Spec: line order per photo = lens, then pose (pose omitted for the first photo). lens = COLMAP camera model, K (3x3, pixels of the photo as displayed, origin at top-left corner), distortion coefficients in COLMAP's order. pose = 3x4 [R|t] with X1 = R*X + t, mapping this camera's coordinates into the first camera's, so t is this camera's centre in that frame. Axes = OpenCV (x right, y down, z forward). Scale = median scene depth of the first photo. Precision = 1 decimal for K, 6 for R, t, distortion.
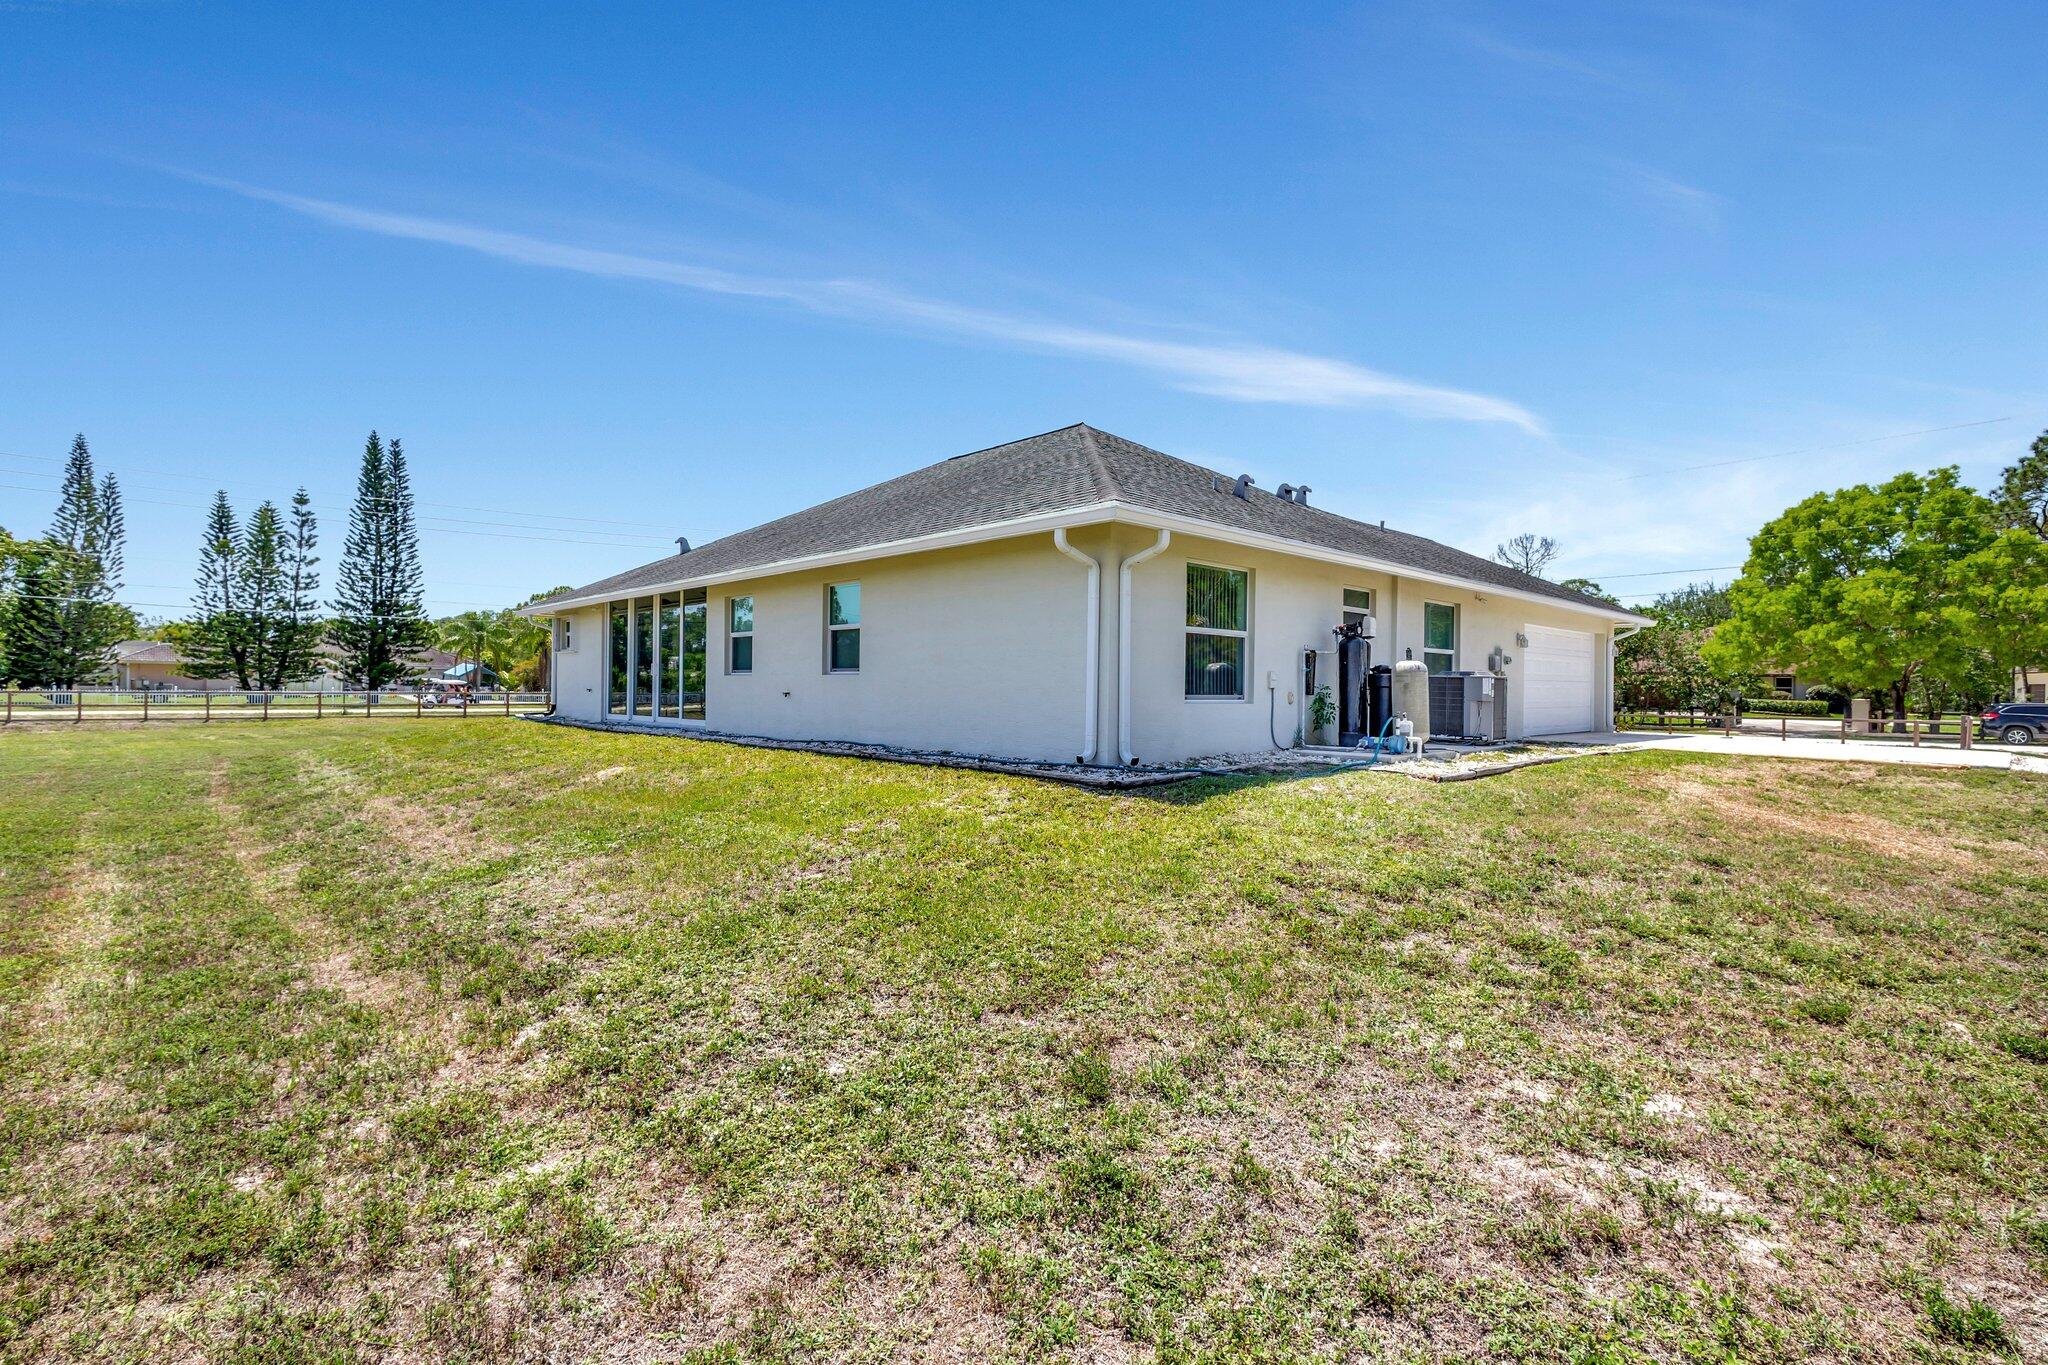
lens RADIAL K [[939.0, 0, 1023.4], [0, 939.0, 688.9], [0, 0, 1]] dist [0.005936, 0.001410]
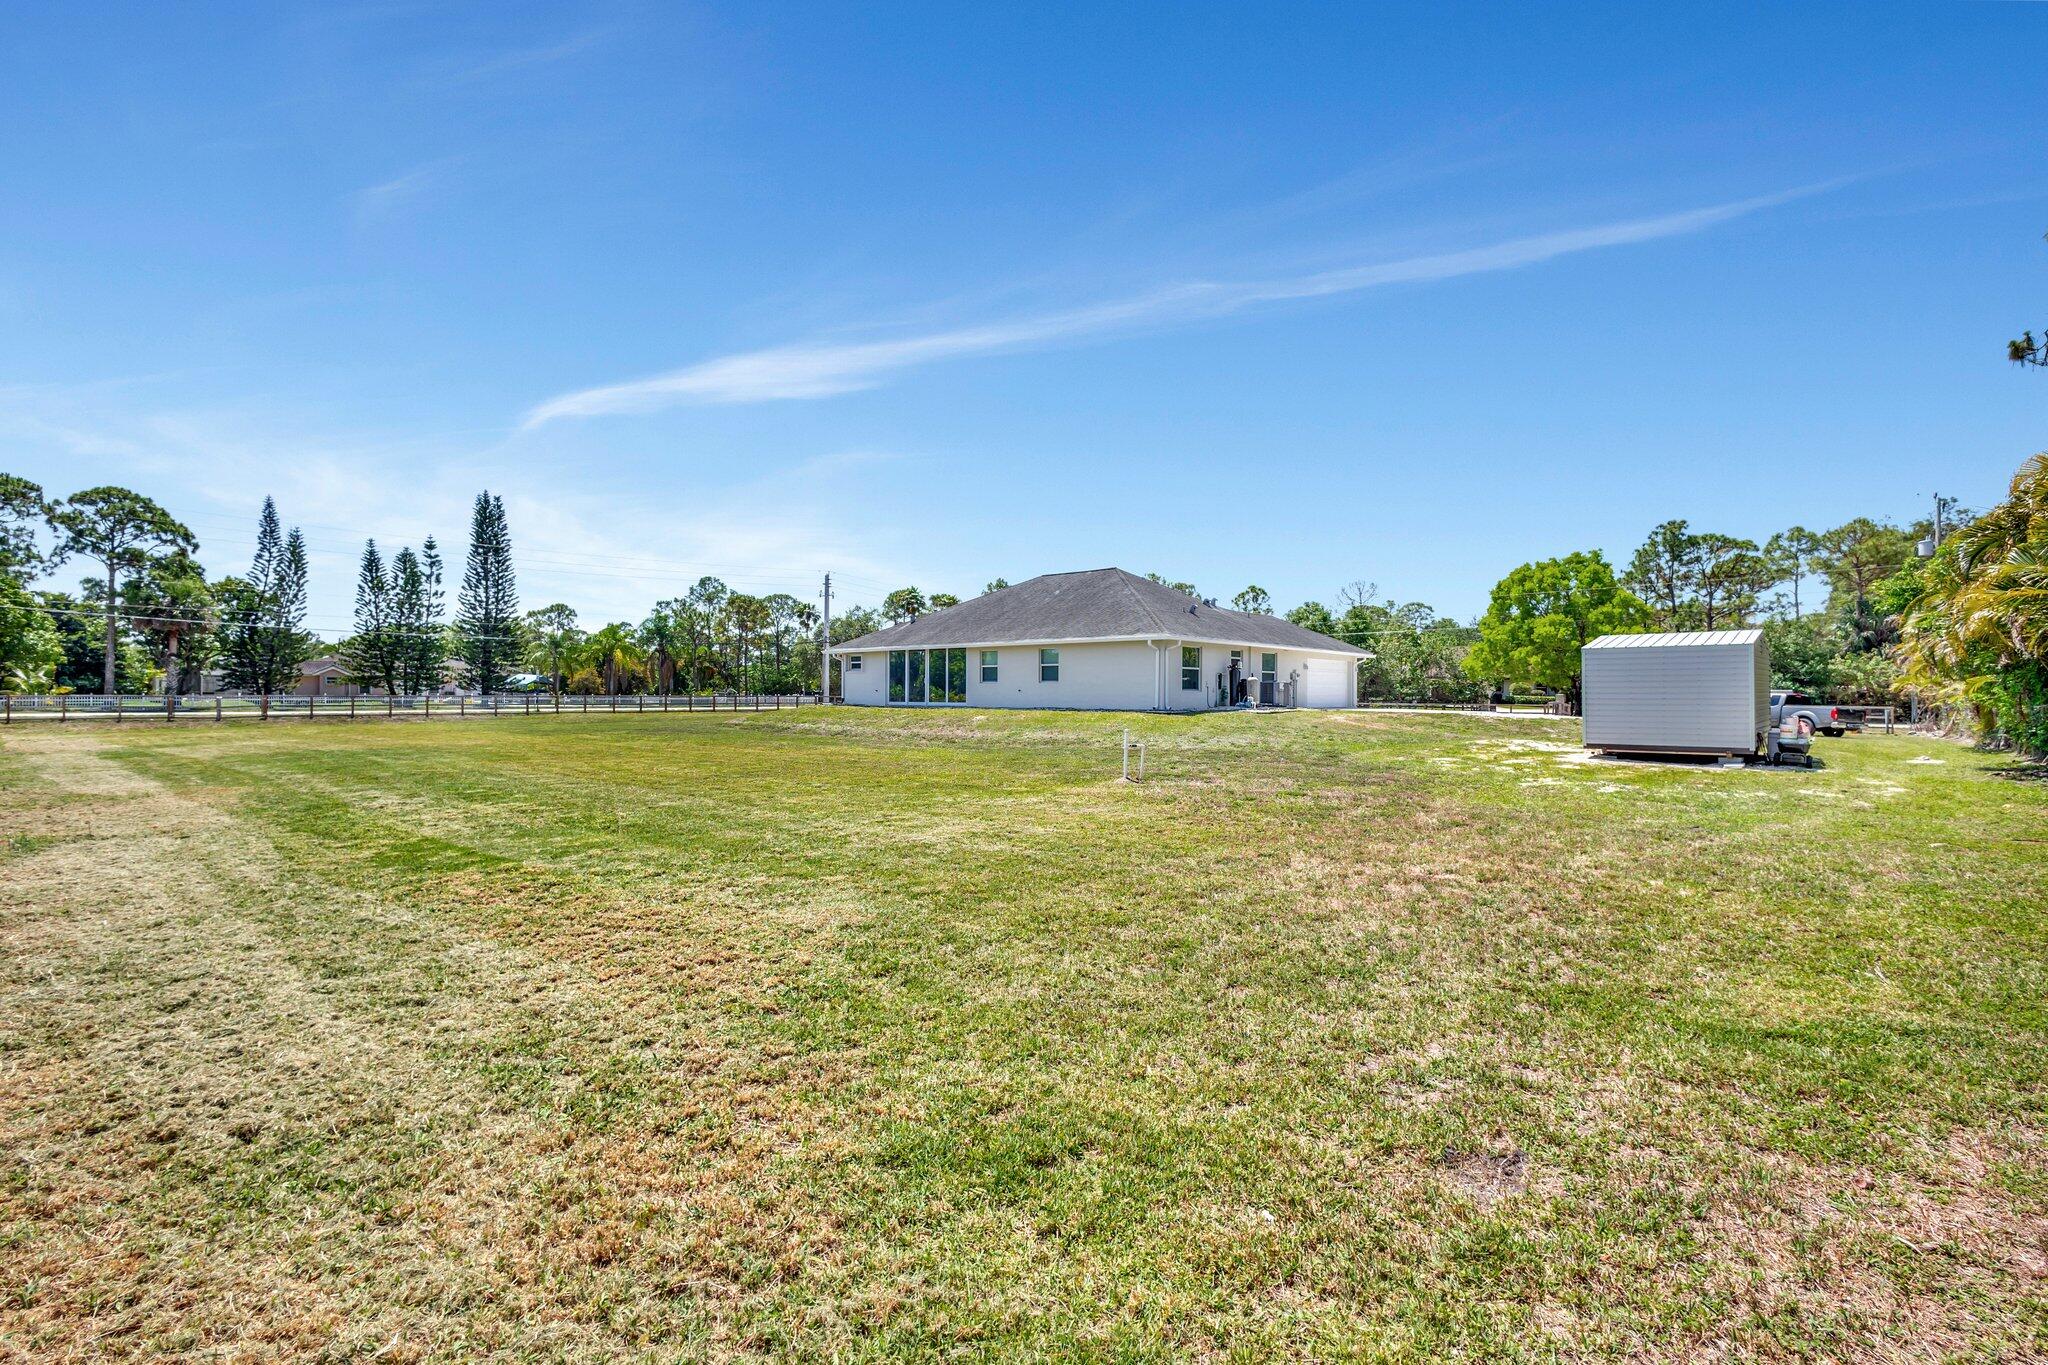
lens RADIAL K [[939.0, 0, 1018.9], [0, 939.0, 685.2], [0, 0, 1]] dist [0.005936, 0.001410]
pose [[0.995119, -0.005828, 0.098507, -0.157045], [0.006759, 0.999936, -0.009121, 0.004504], [-0.098447, 0.009742, 0.995095, -0.478374]]
